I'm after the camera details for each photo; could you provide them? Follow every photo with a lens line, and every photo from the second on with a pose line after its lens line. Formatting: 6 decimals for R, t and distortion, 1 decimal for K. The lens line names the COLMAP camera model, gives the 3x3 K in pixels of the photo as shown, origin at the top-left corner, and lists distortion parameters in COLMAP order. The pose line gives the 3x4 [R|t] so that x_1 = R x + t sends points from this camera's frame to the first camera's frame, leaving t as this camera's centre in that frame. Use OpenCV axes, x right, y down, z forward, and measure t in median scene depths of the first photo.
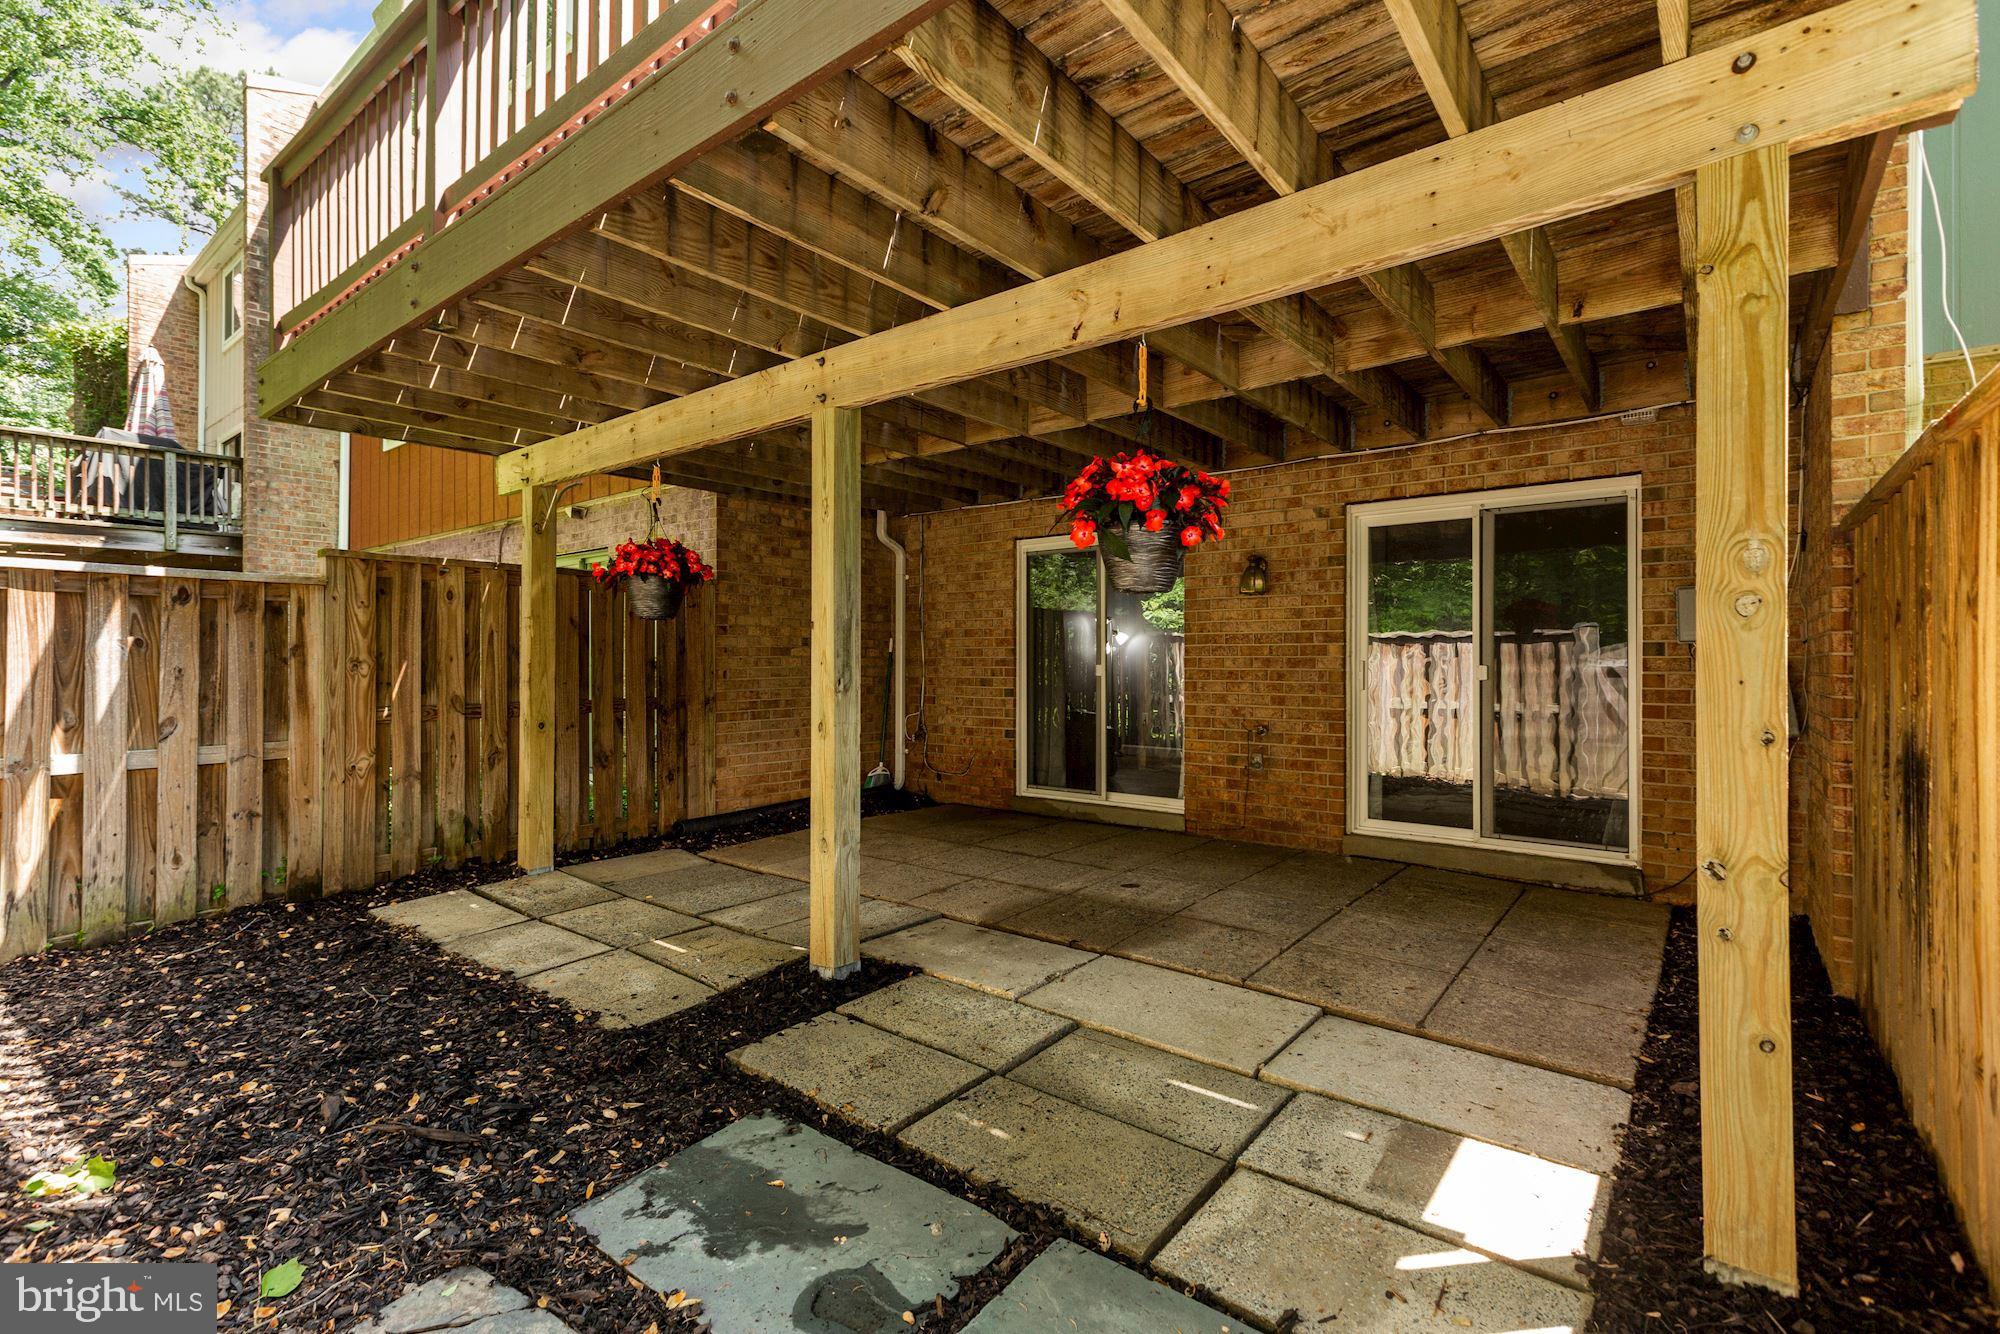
lens RADIAL K [[909.7, 0, 992.9], [0, 909.7, 653.6], [0, 0, 1]] dist [0.009984, -0.002900]
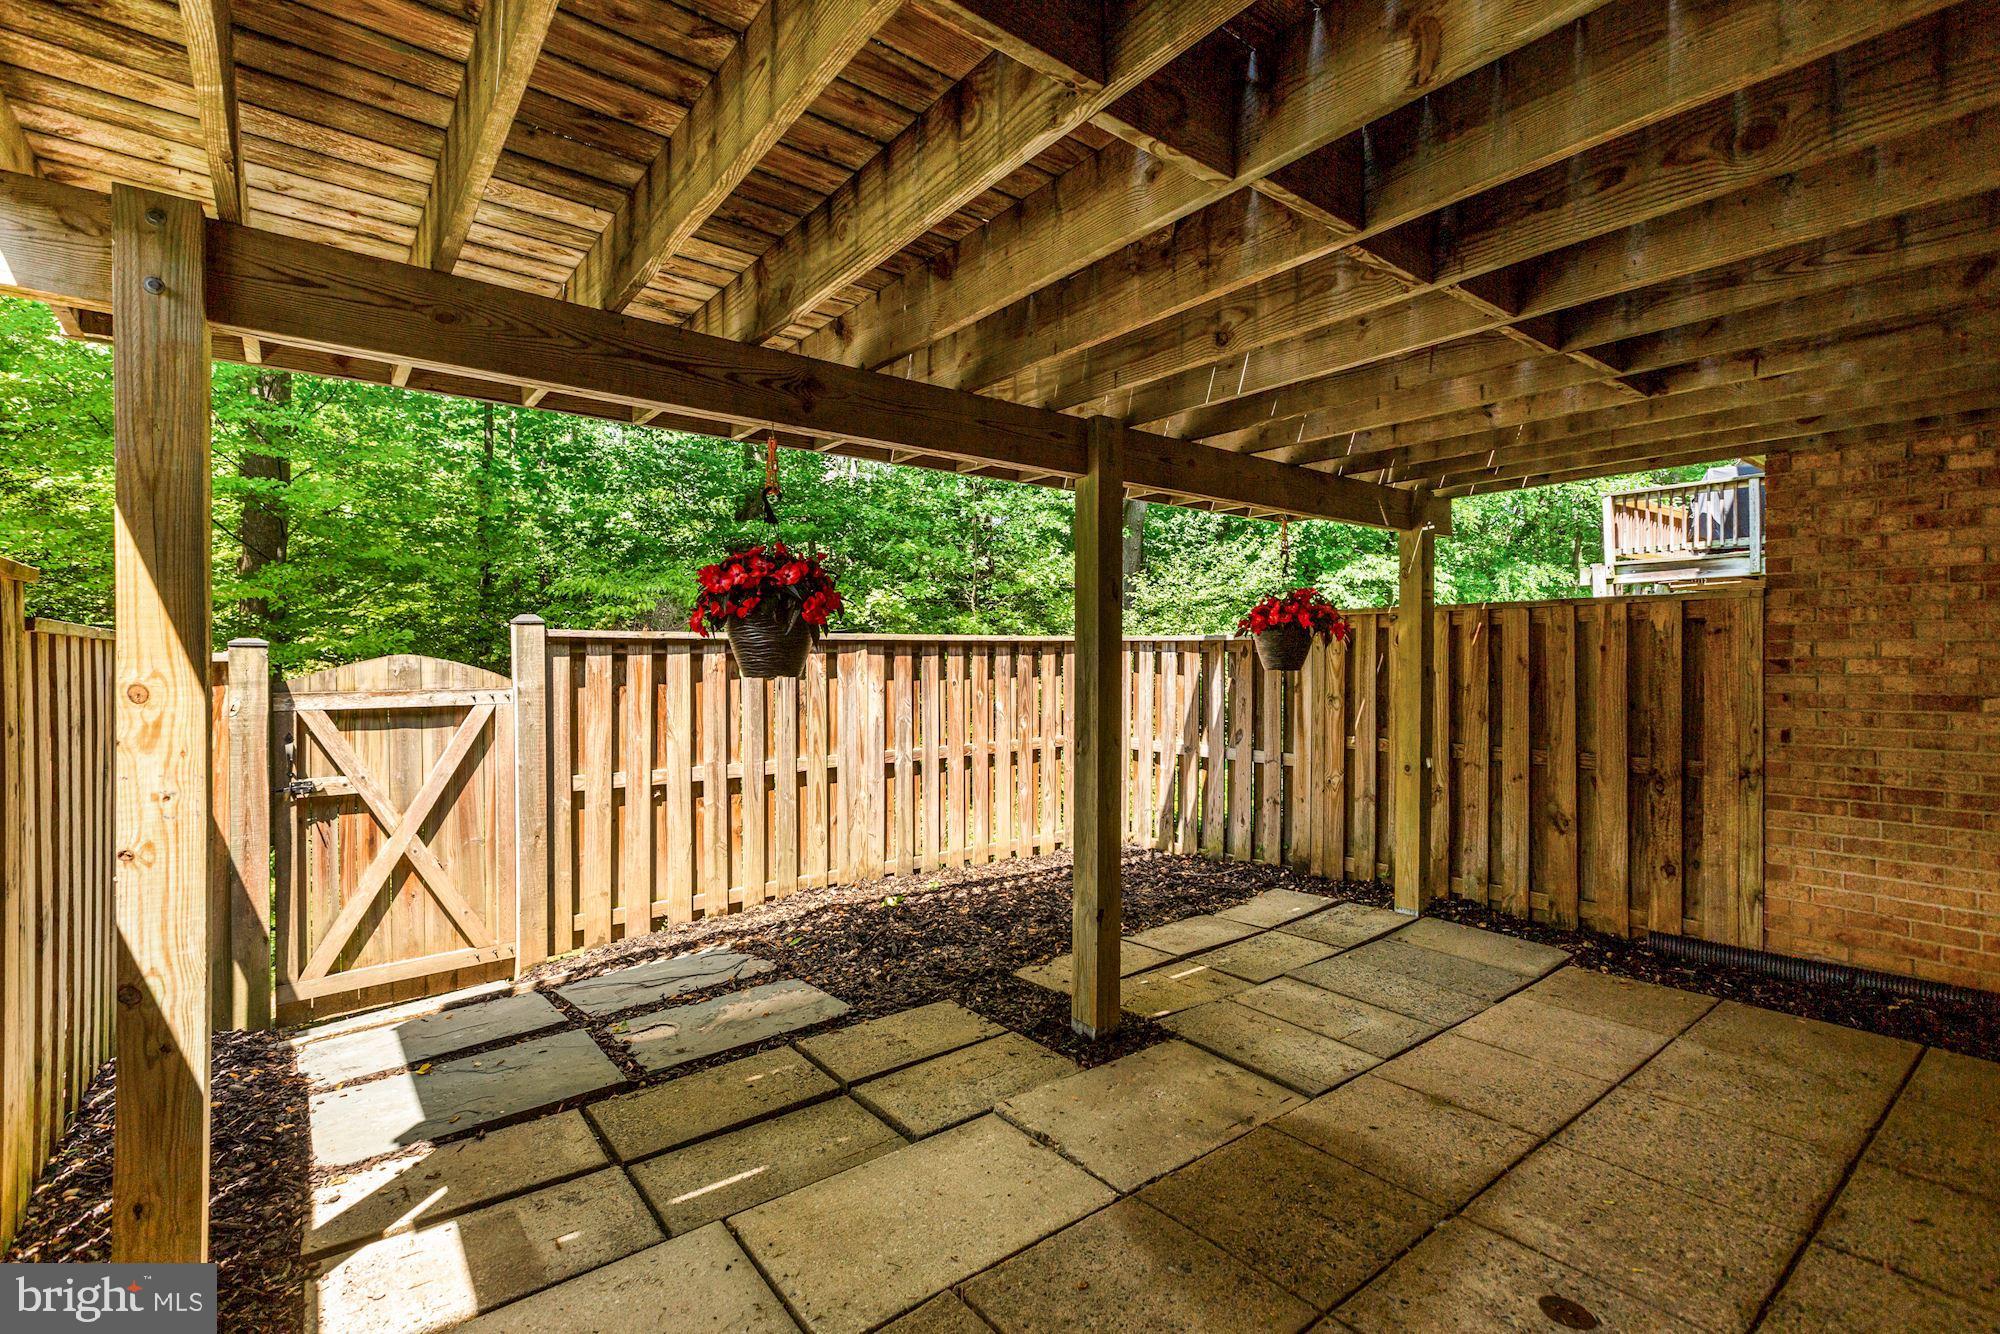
lens RADIAL K [[909.7, 0, 1000.2], [0, 909.7, 651.2], [0, 0, 1]] dist [0.009984, -0.002900]
pose [[-0.243182, -0.004872, -0.969968, 0.830844], [0.008568, 0.999938, -0.007170, -0.065943], [0.969943, -0.010054, -0.243125, 1.131899]]
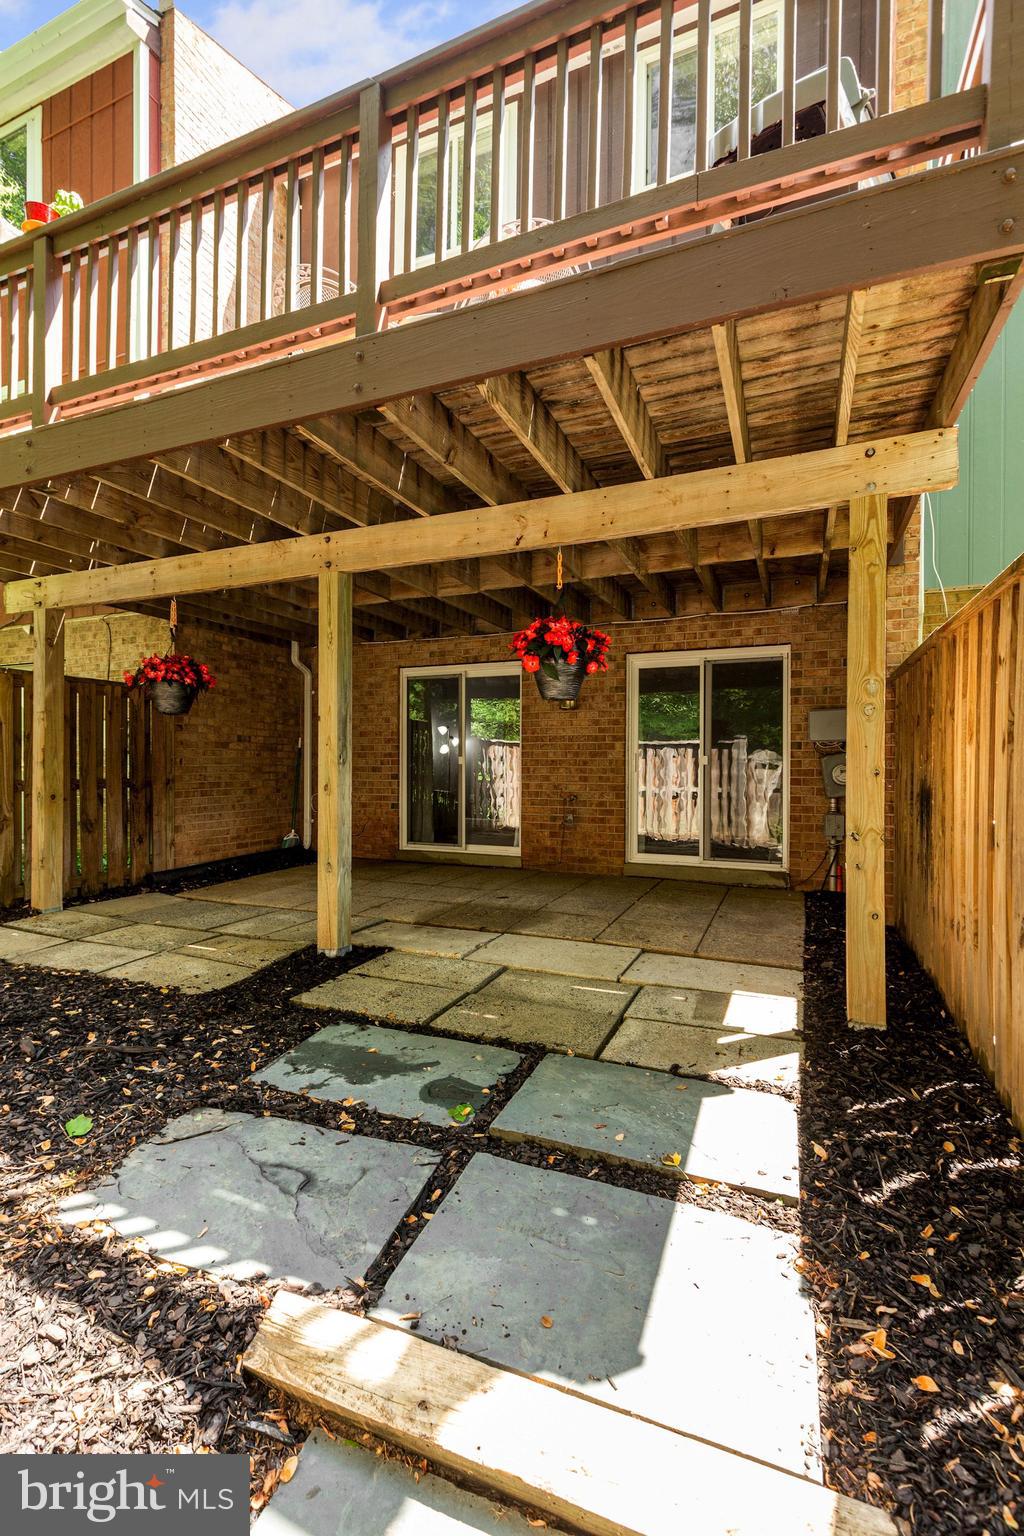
lens RADIAL K [[698.6, 0, 509.2], [0, 698.6, 765.5], [0, 0, 1]] dist [0.009984, -0.002900]
pose [[0.962181, 0.003723, 0.272387, -0.208909], [-0.005754, 0.999961, 0.006656, 0.034578], [-0.272352, -0.007971, 0.962165, -0.167114]]
